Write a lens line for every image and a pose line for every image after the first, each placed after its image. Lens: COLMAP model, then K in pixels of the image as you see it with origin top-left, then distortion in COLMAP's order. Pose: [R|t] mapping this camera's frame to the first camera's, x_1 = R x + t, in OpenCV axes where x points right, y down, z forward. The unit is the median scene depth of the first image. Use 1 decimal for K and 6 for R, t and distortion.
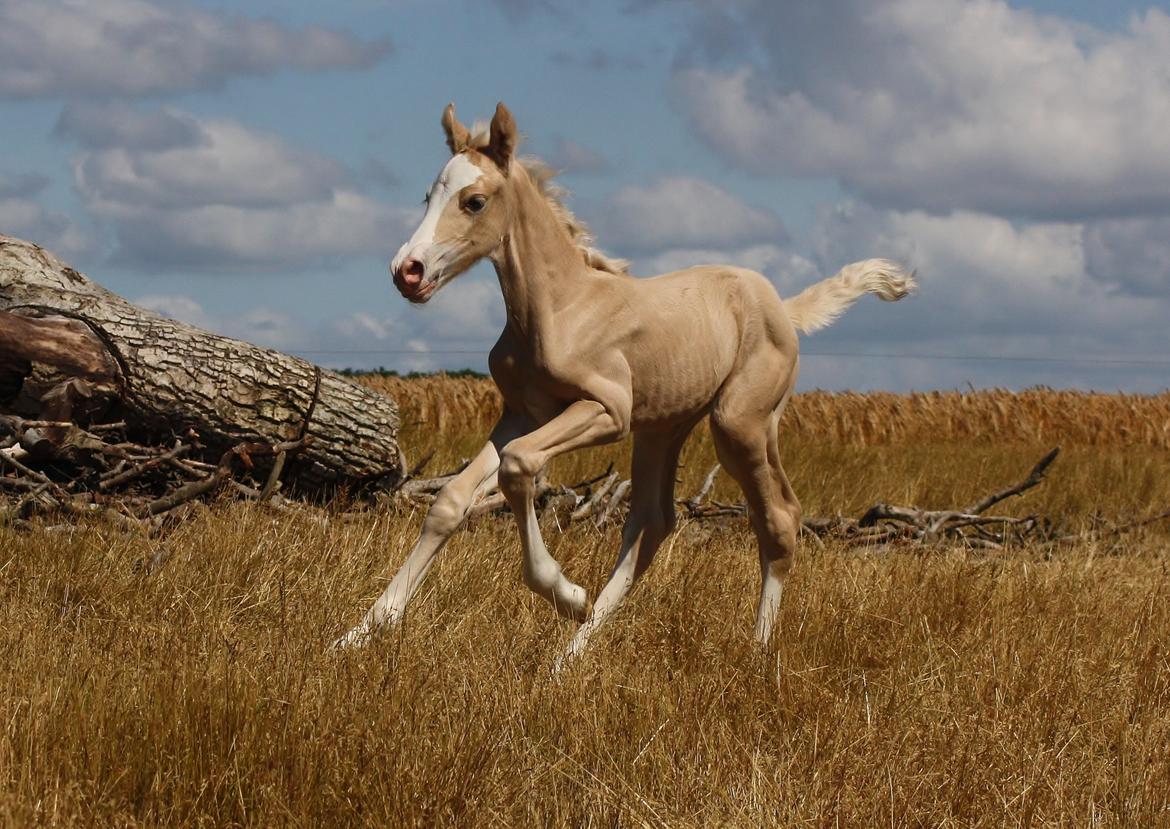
lens RADIAL K [[518.3, 0, 585.0], [0, 518.3, 414.5], [0, 0, 1]] dist [-0.000174, 0.000384]
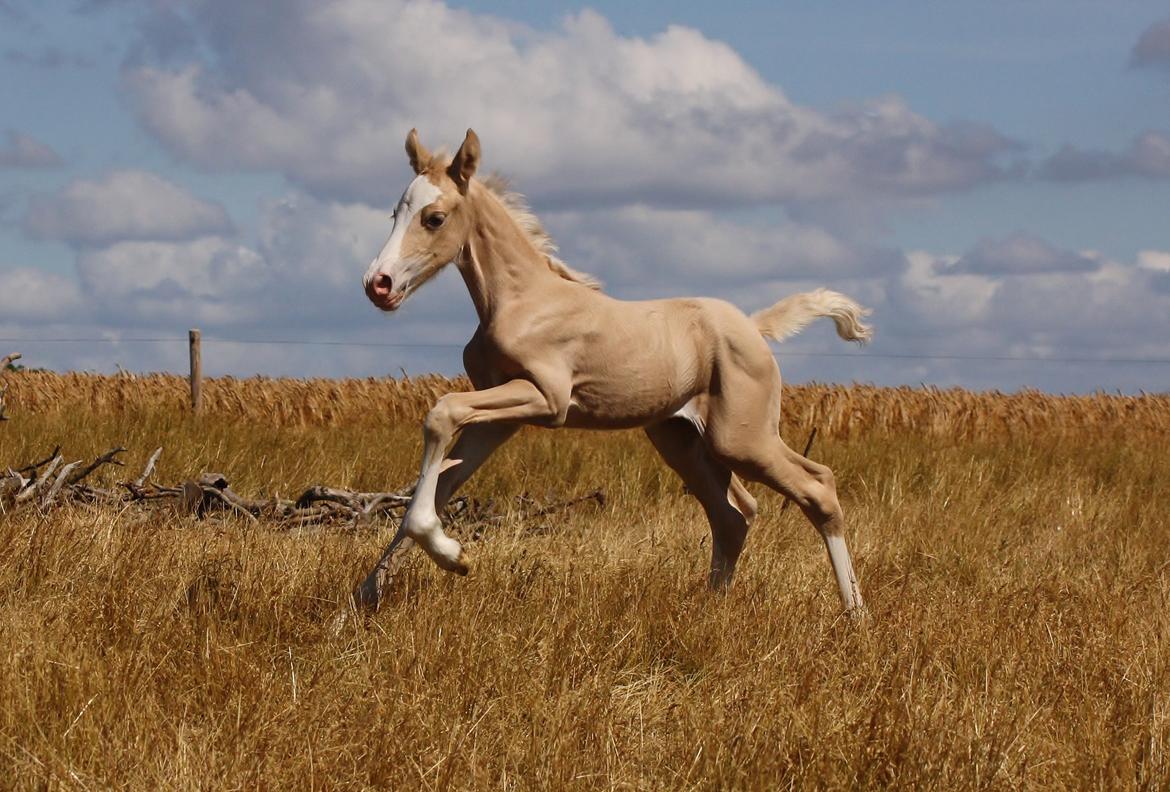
lens RADIAL K [[473.1, 0, 585.0], [0, 473.1, 417.2], [0, 0, 1]] dist [-0.001008, 0.000340]
pose [[0.999994, -0.001985, 0.002811, 1.105285], [0.001976, 0.999992, 0.003342, 0.032619], [-0.002817, -0.003337, 0.999990, 0.052142]]
